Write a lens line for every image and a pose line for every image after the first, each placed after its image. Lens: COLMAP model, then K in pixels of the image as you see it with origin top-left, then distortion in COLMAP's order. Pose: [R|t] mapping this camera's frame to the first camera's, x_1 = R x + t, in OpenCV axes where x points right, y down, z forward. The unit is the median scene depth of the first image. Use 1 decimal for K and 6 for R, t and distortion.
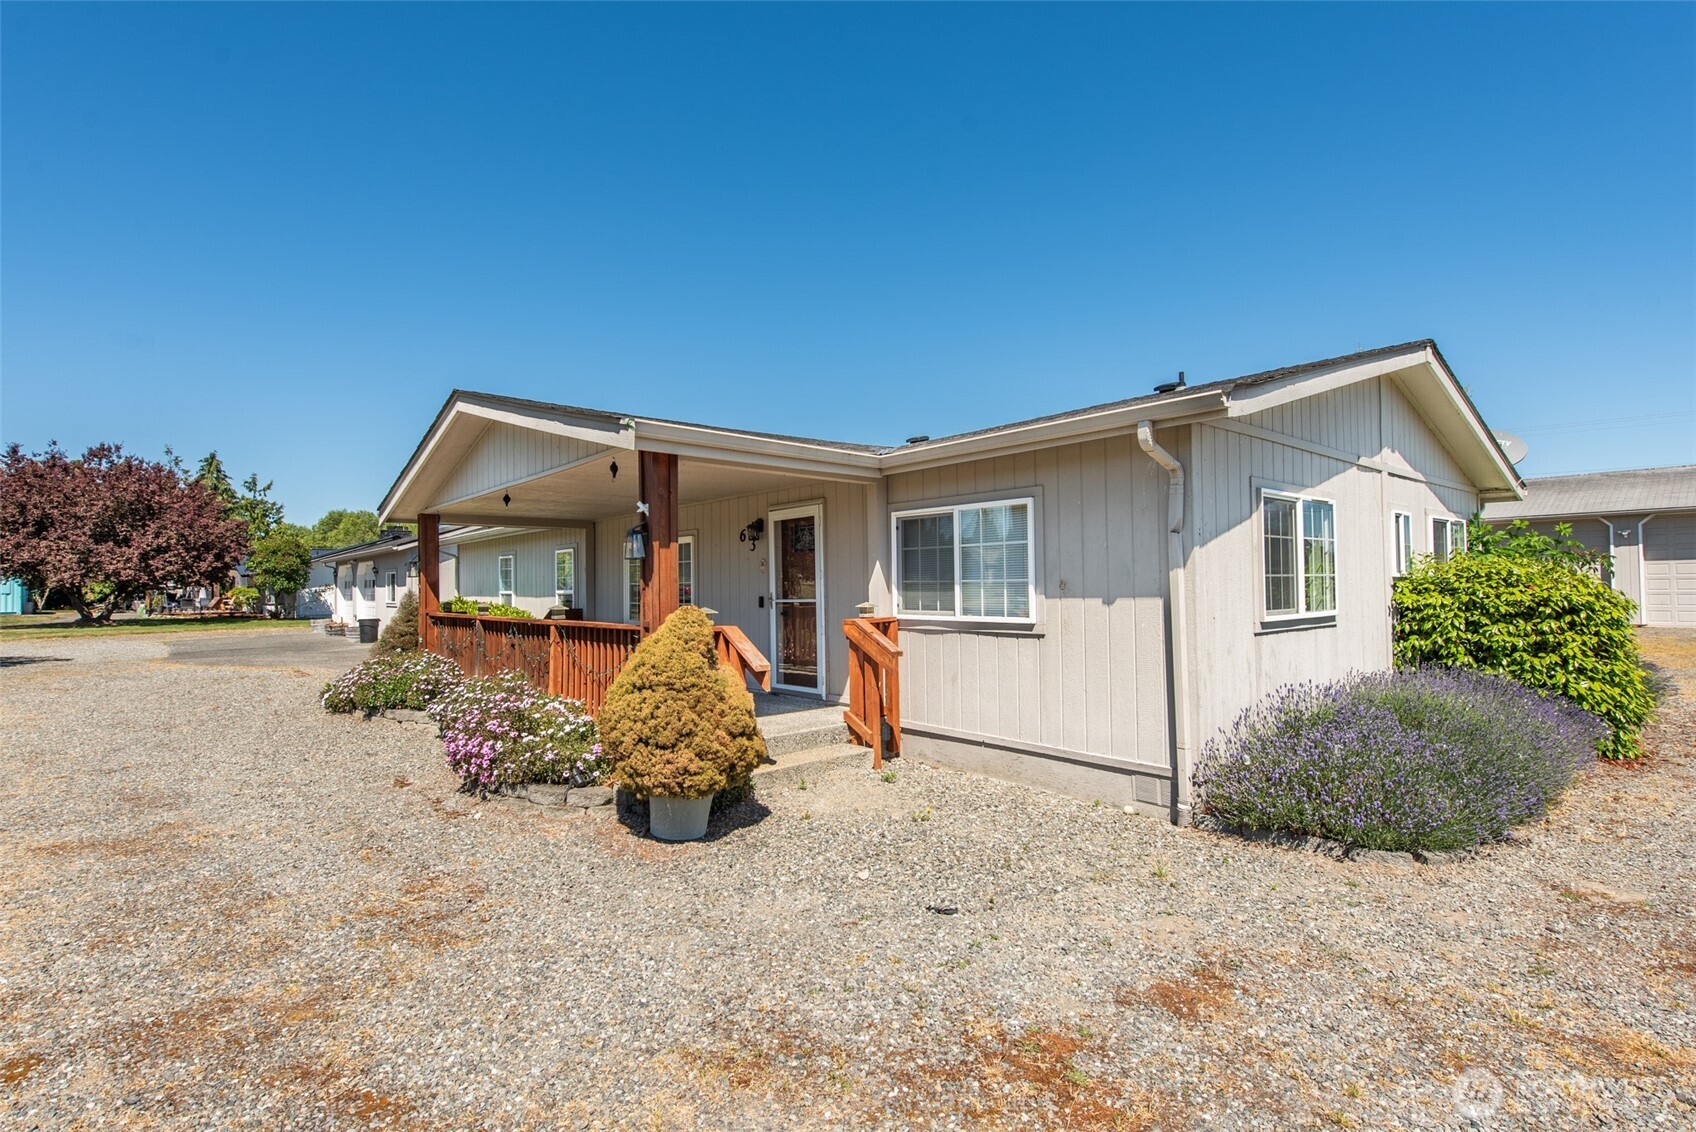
lens RADIAL K [[778.2, 0, 848.0], [0, 778.2, 566.0], [0, 0, 1]] dist [0.000027, 0.000039]
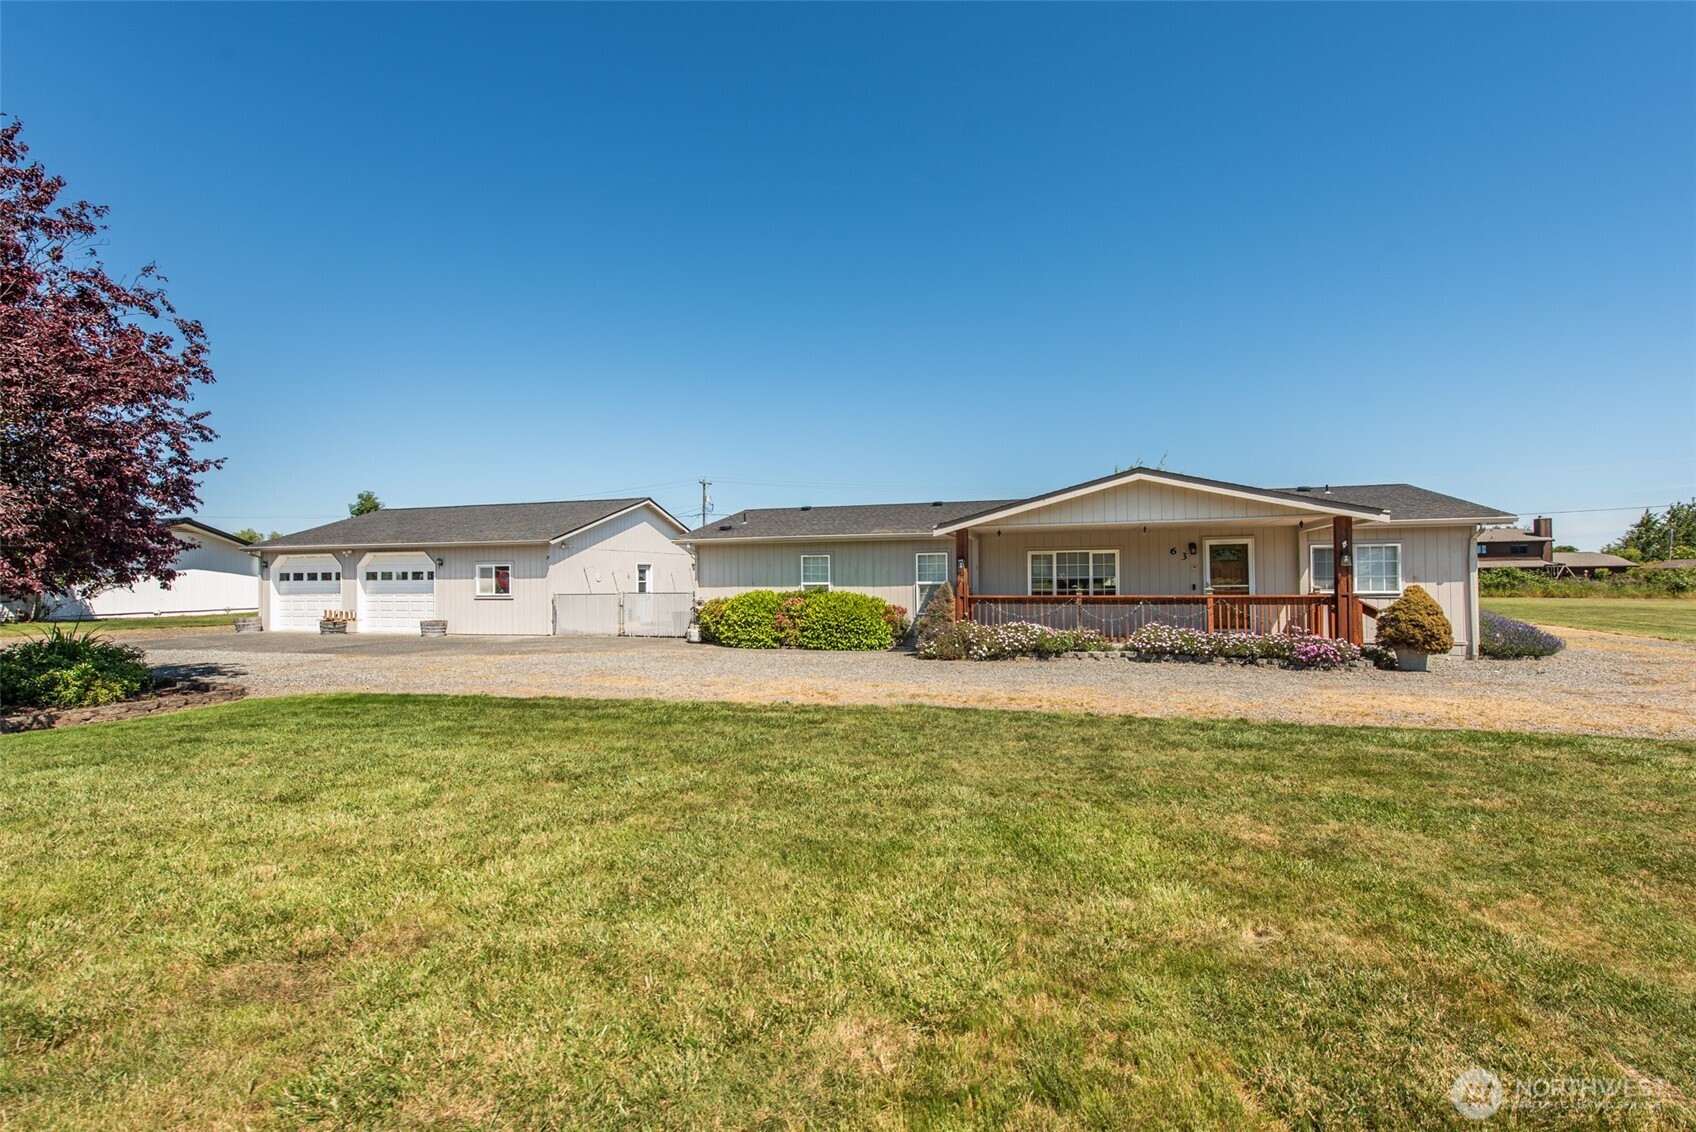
lens RADIAL K [[703.4, 0, 848.0], [0, 703.4, 566.0], [0, 0, 1]] dist [-0.001586, -0.000009]
pose [[0.857437, 0.016764, 0.514315, -1.785214], [-0.015540, 0.999857, -0.006683, 0.020503], [-0.514354, -0.002262, 0.857575, -0.027515]]
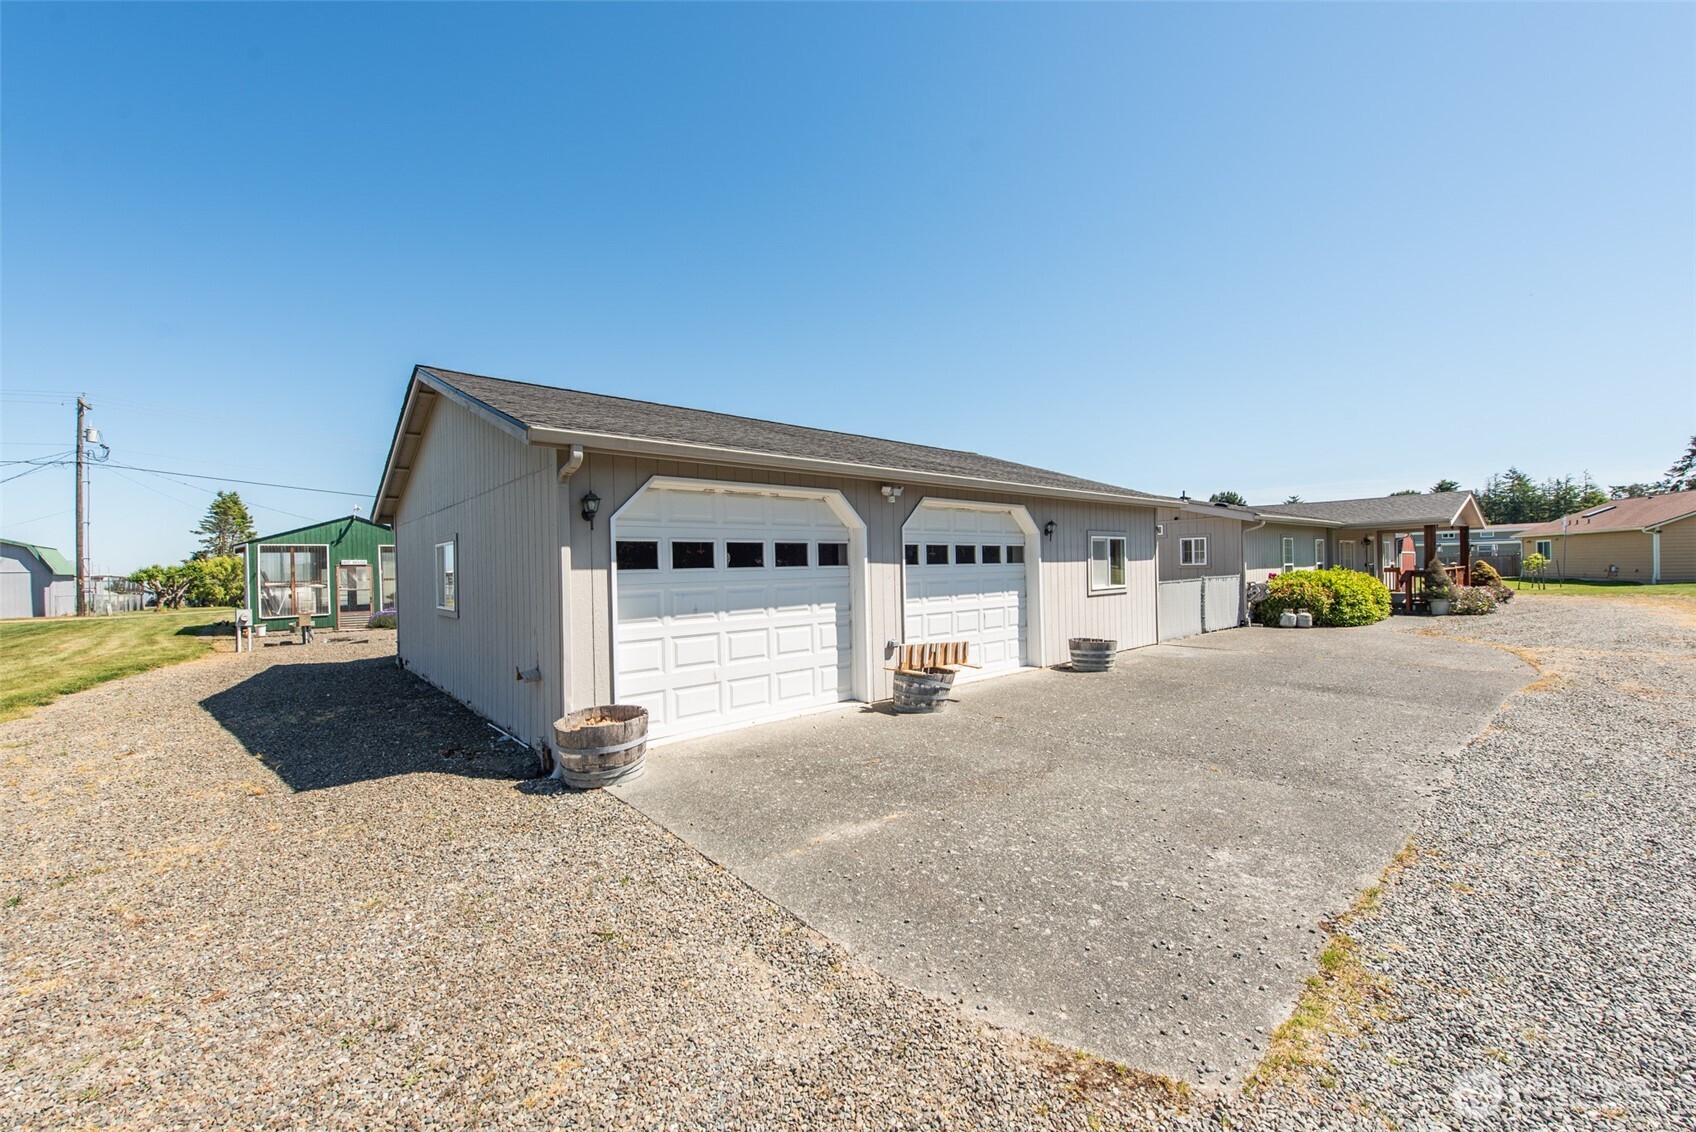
lens RADIAL K [[687.9, 0, 848.0], [0, 687.9, 566.0], [0, 0, 1]] dist [0.001904, -0.000306]
pose [[0.001021, 0.005324, 0.999985, -2.993646], [-0.009973, 0.999936, -0.005314, 0.091906], [-0.999950, -0.009968, 0.001074, 3.219087]]
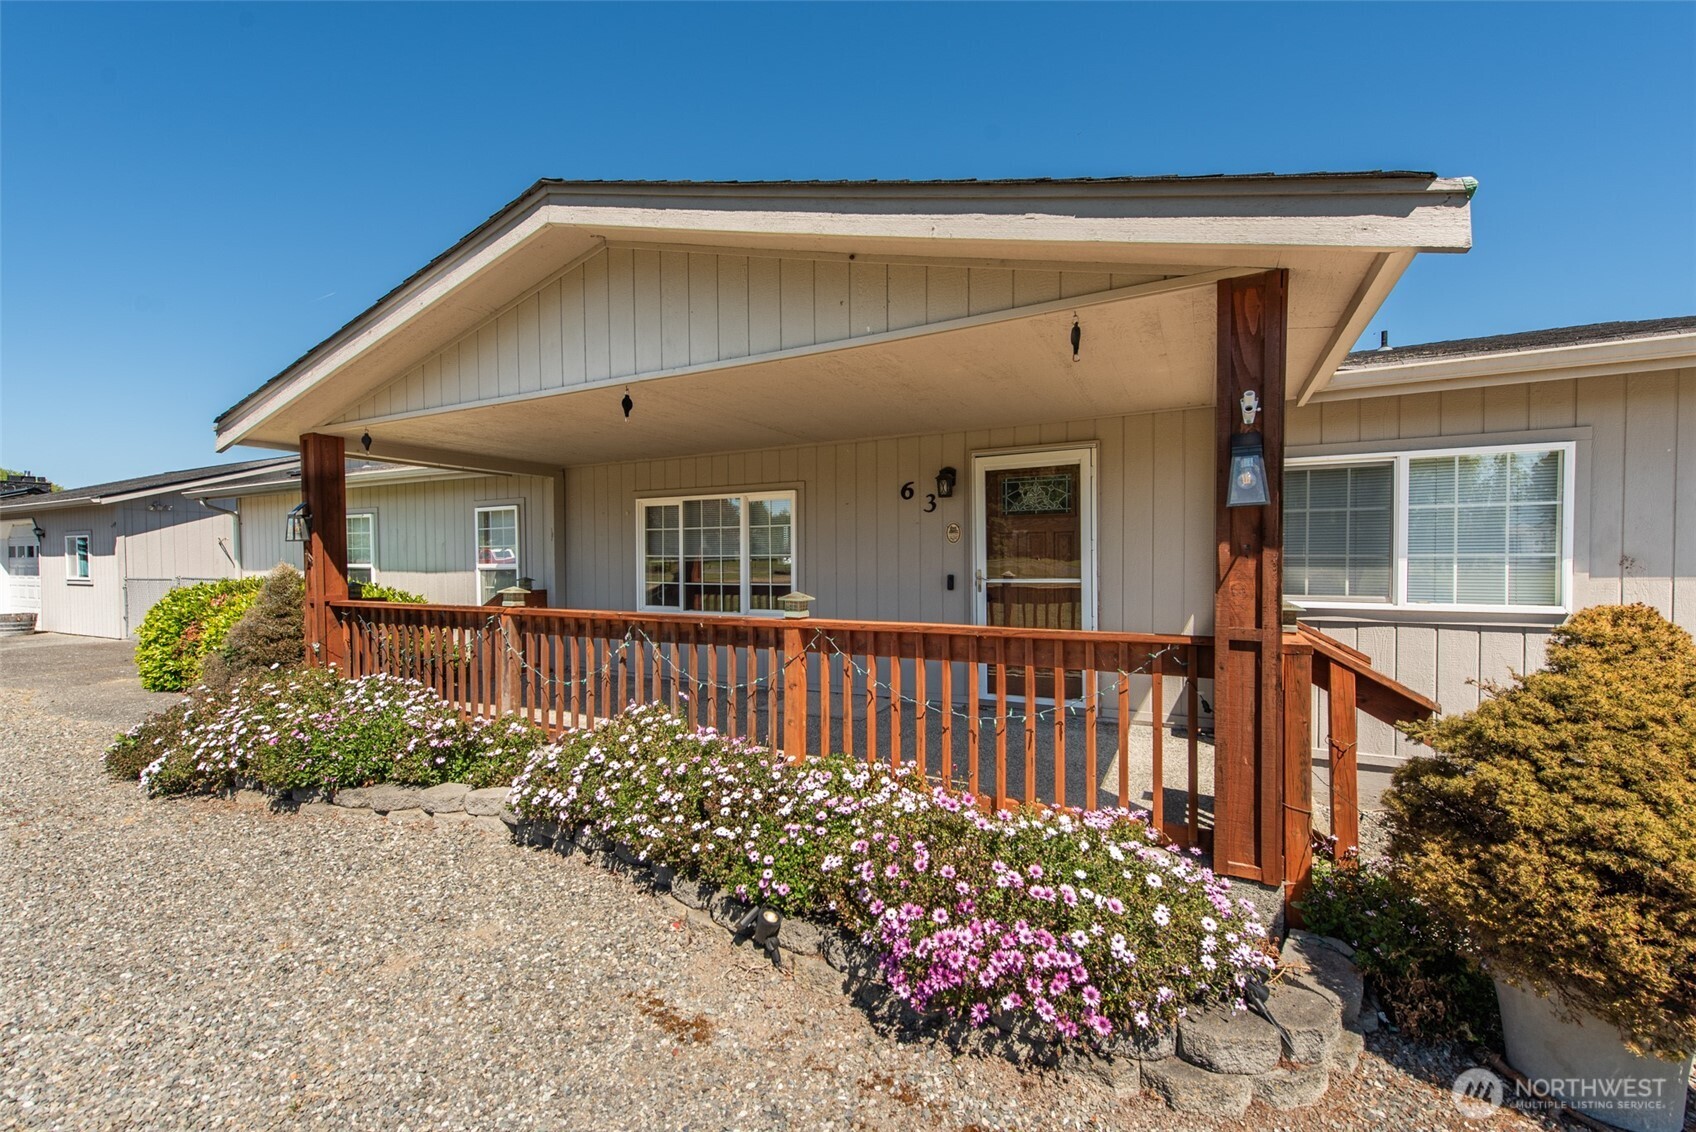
lens RADIAL K [[687.9, 0, 848.0], [0, 687.9, 566.0], [0, 0, 1]] dist [0.001904, -0.000306]
pose [[0.931979, 0.005018, 0.362478, -0.454332], [-0.016172, 0.999484, 0.027744, 0.015602], [-0.362152, -0.031719, 0.931579, 0.459300]]
